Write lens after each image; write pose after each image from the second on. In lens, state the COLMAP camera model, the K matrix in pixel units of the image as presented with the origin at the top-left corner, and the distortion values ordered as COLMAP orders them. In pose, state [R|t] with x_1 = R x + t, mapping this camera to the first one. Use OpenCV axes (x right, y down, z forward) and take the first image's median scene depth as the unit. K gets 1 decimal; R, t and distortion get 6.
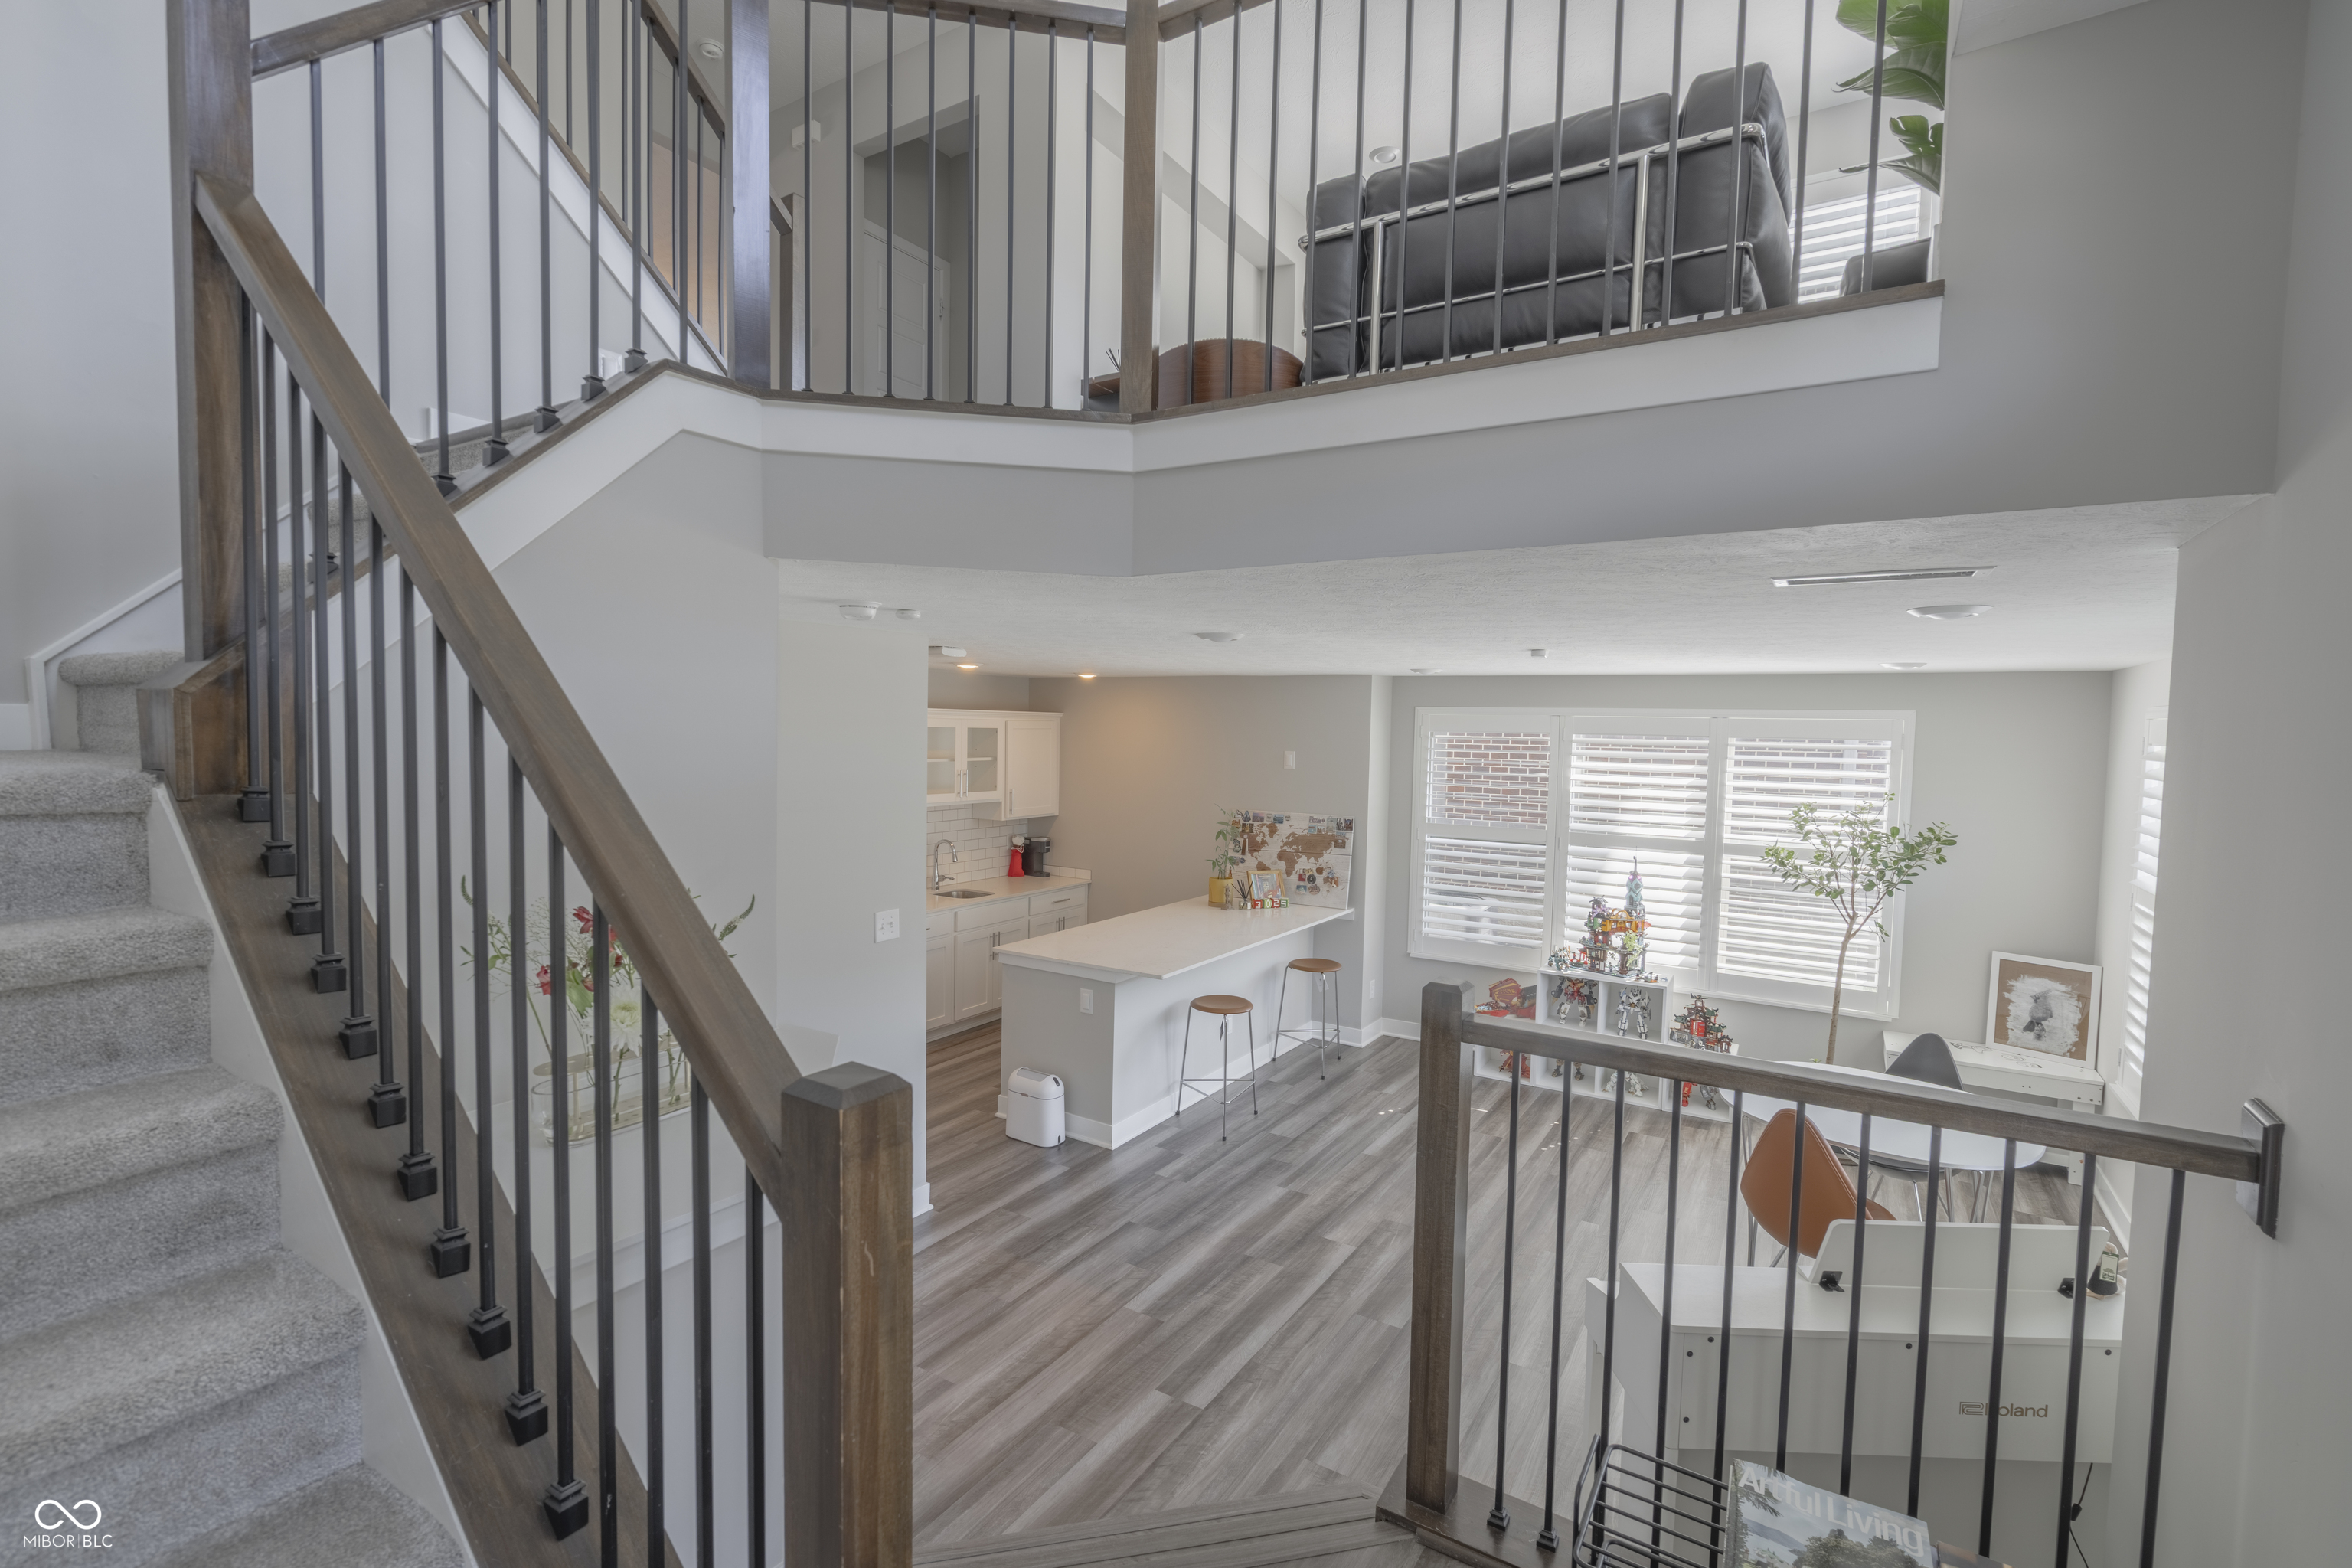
lens RADIAL K [[1067.4, 0, 1171.9], [0, 1067.4, 785.5], [0, 0, 1]] dist [0.002253, 0.000723]
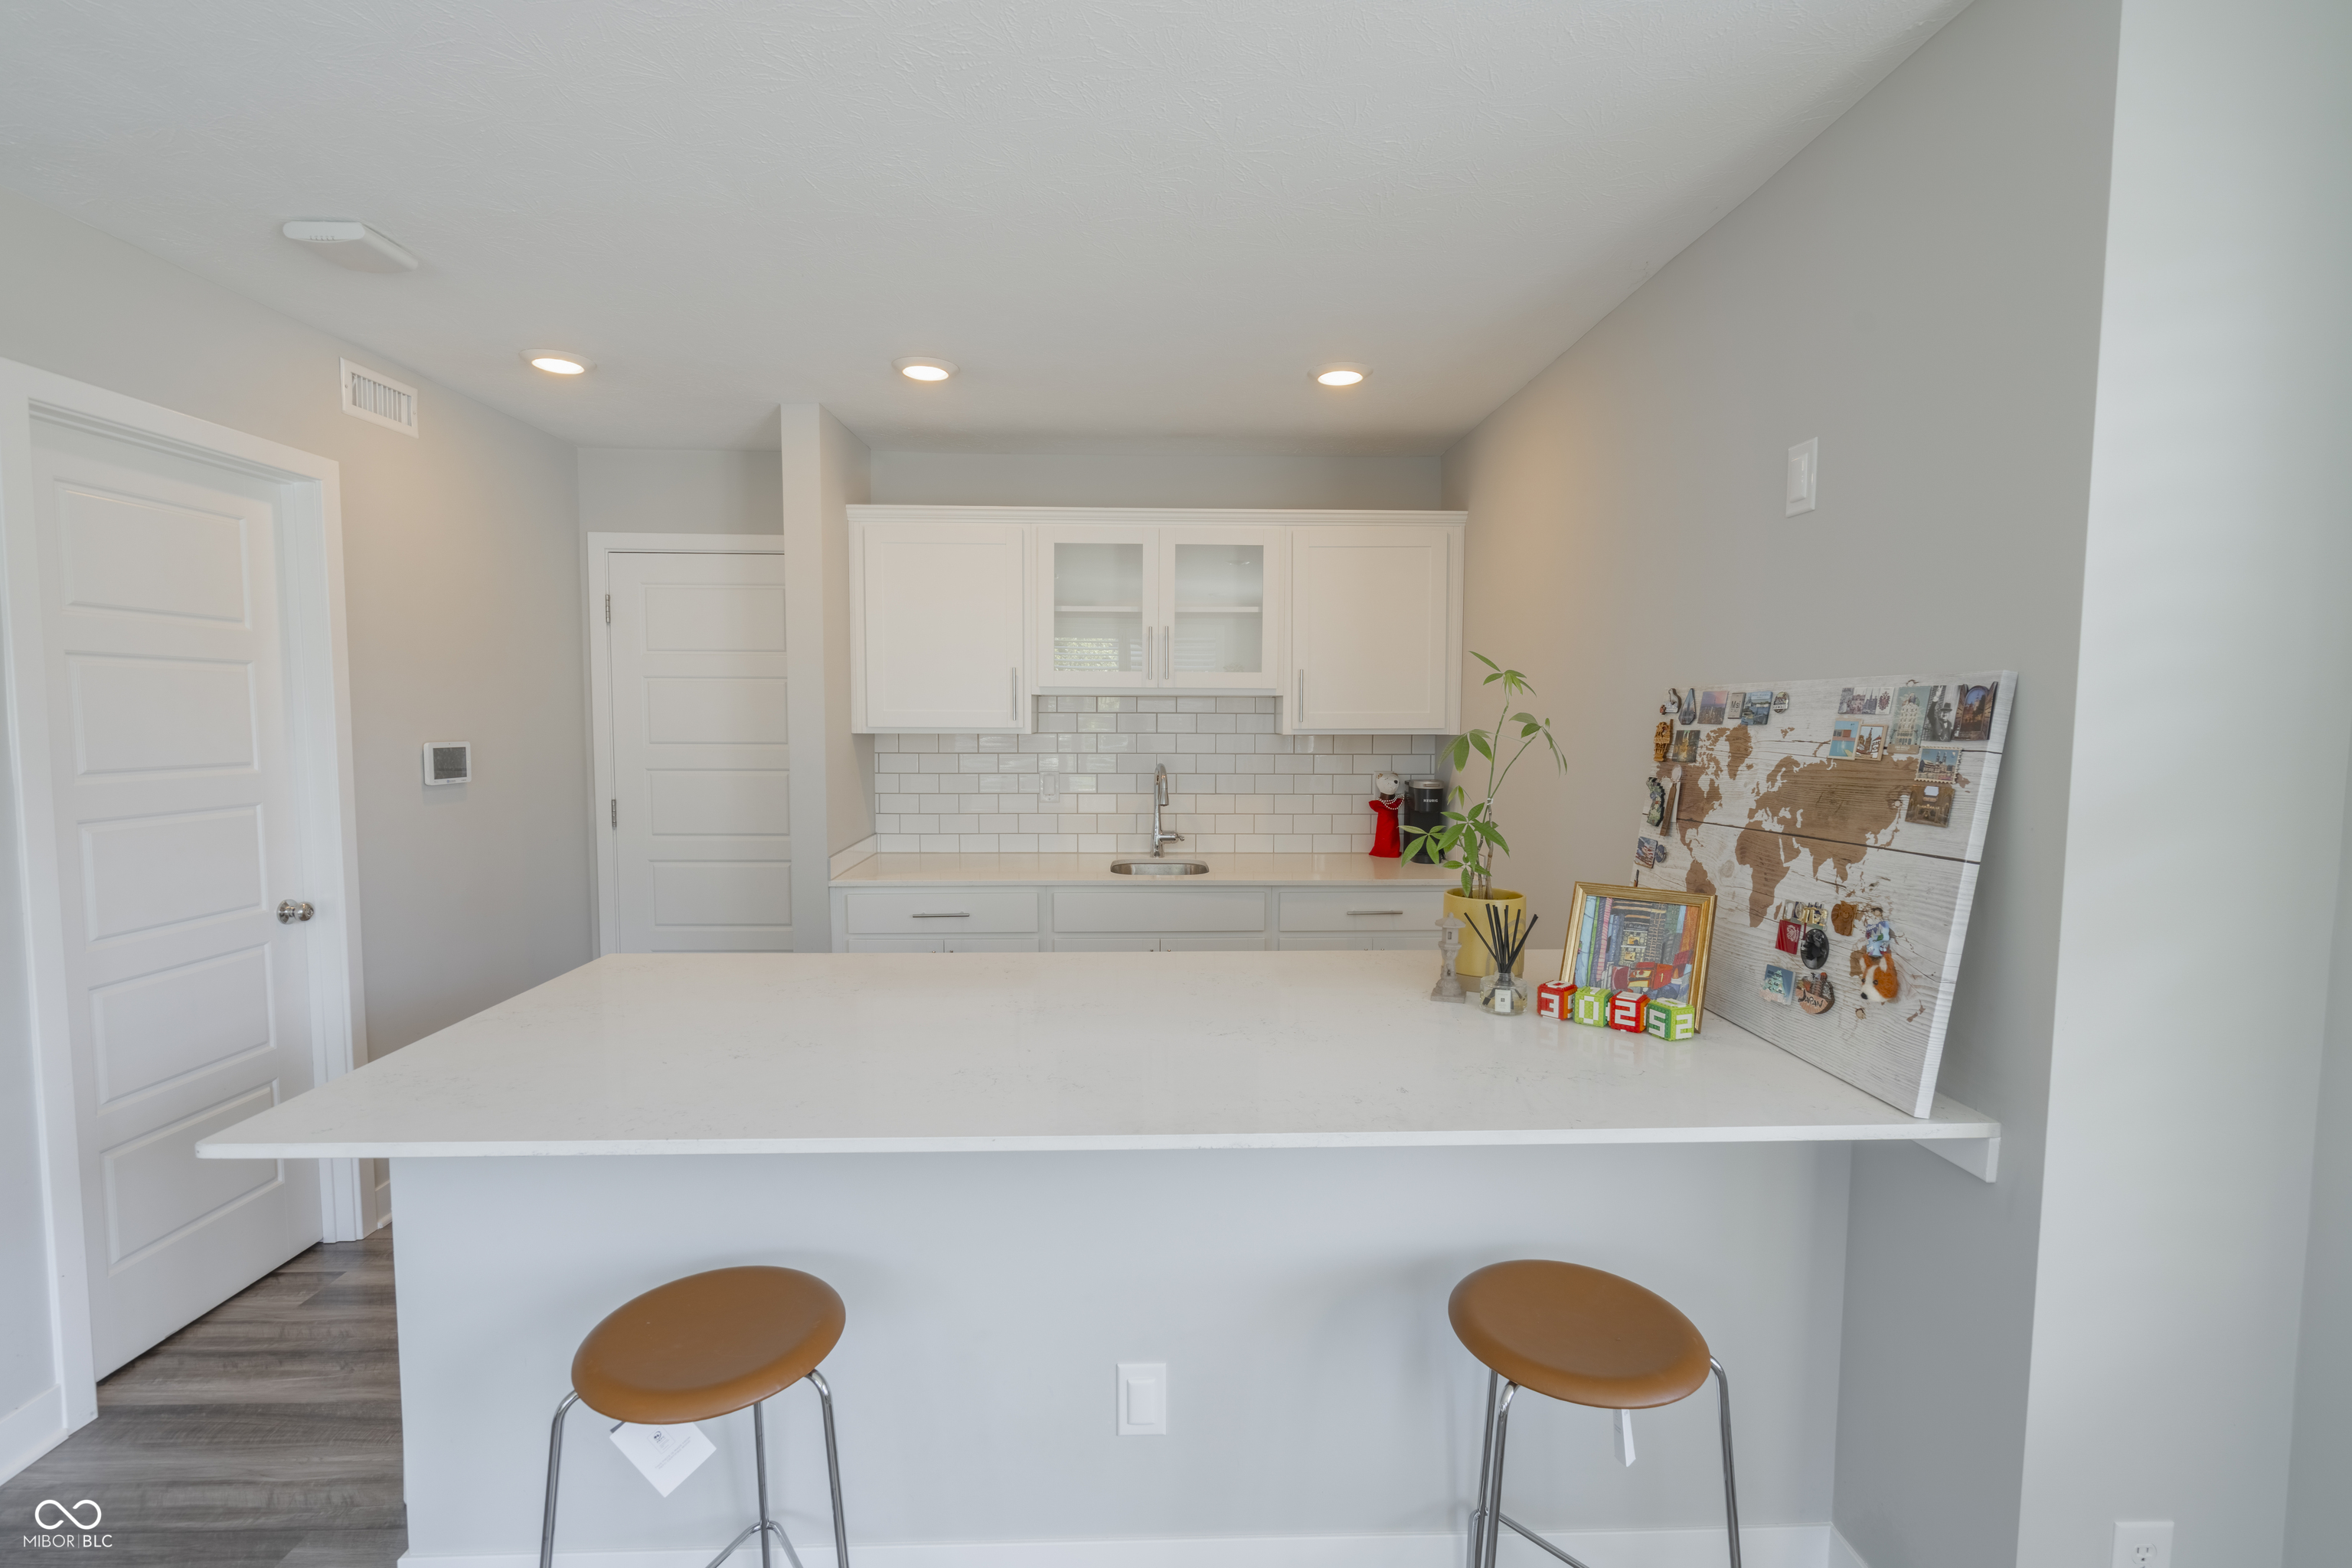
lens RADIAL K [[1067.4, 0, 1171.9], [0, 1067.4, 785.5], [0, 0, 1]] dist [0.002253, 0.000723]
pose [[0.558161, 0.043015, -0.828617, 0.279661], [-0.039705, 0.998896, 0.025109, 0.057892], [0.828782, 0.018885, 0.559253, 0.847720]]
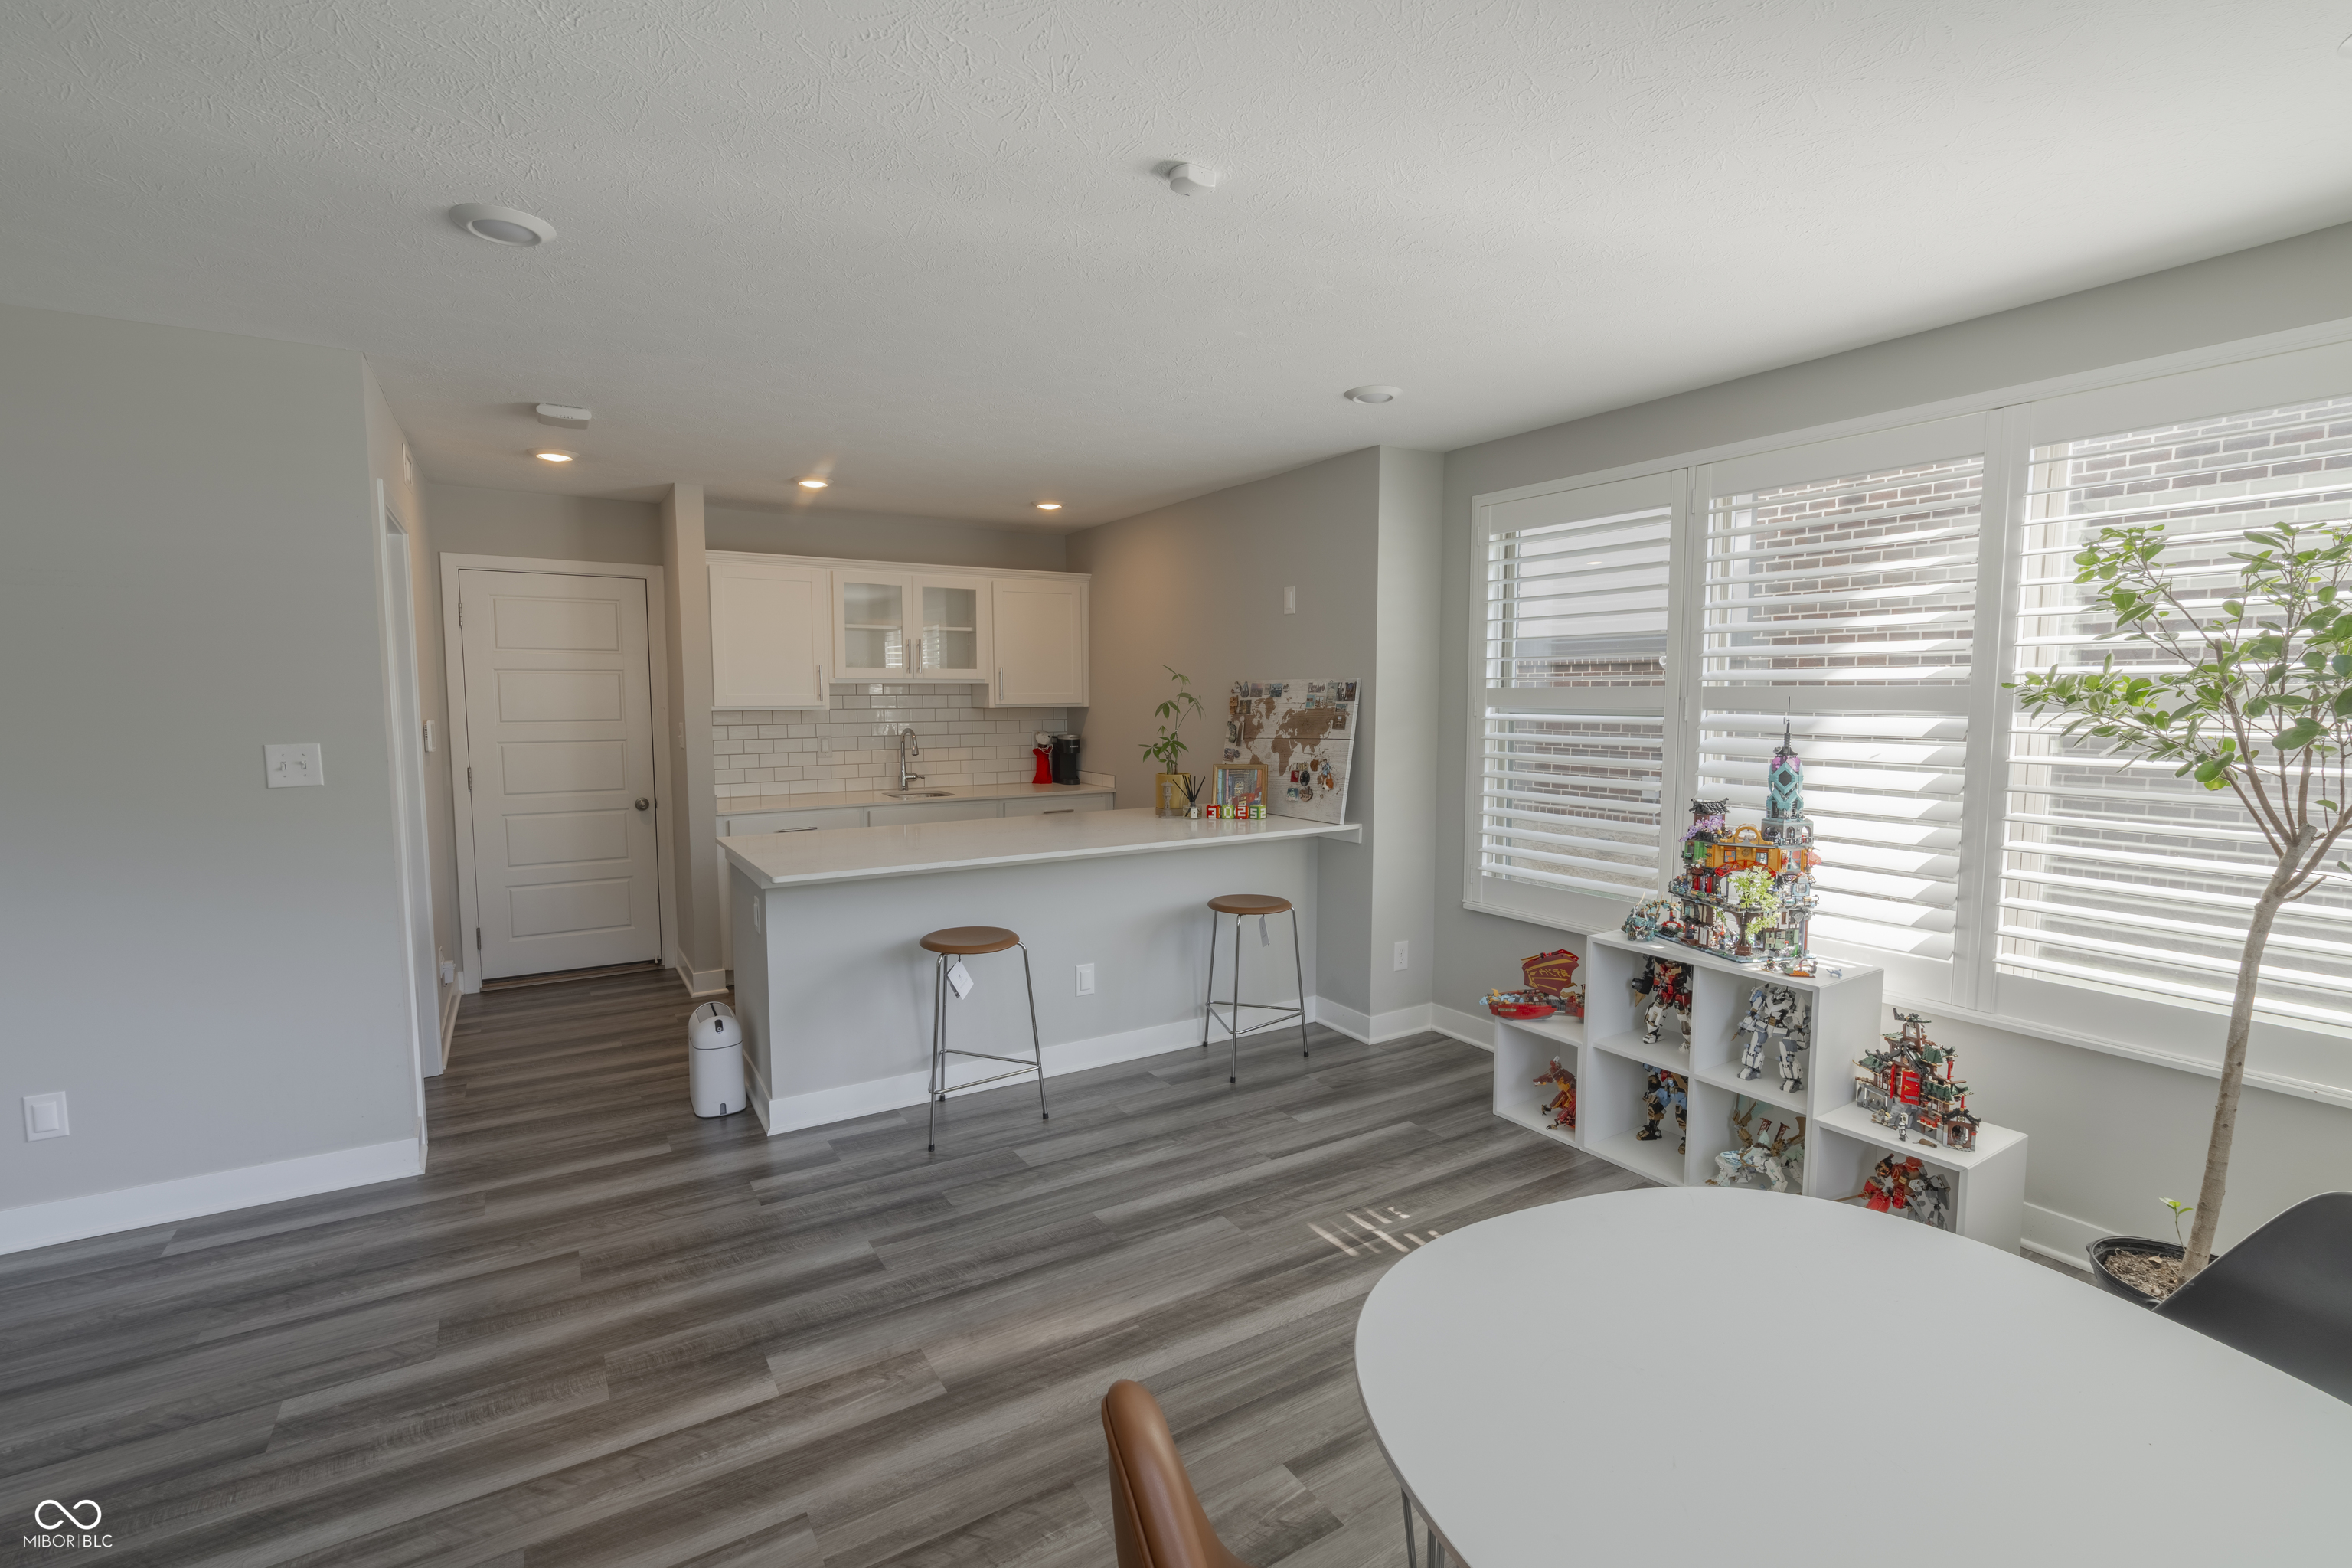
lens RADIAL K [[1067.4, 0, 1171.9], [0, 1067.4, 785.5], [0, 0, 1]] dist [0.002253, 0.000723]
pose [[0.896626, 0.018257, -0.442412, 0.392194], [-0.005956, 0.999556, 0.029178, 0.083395], [0.442748, -0.023527, 0.896337, 0.432756]]
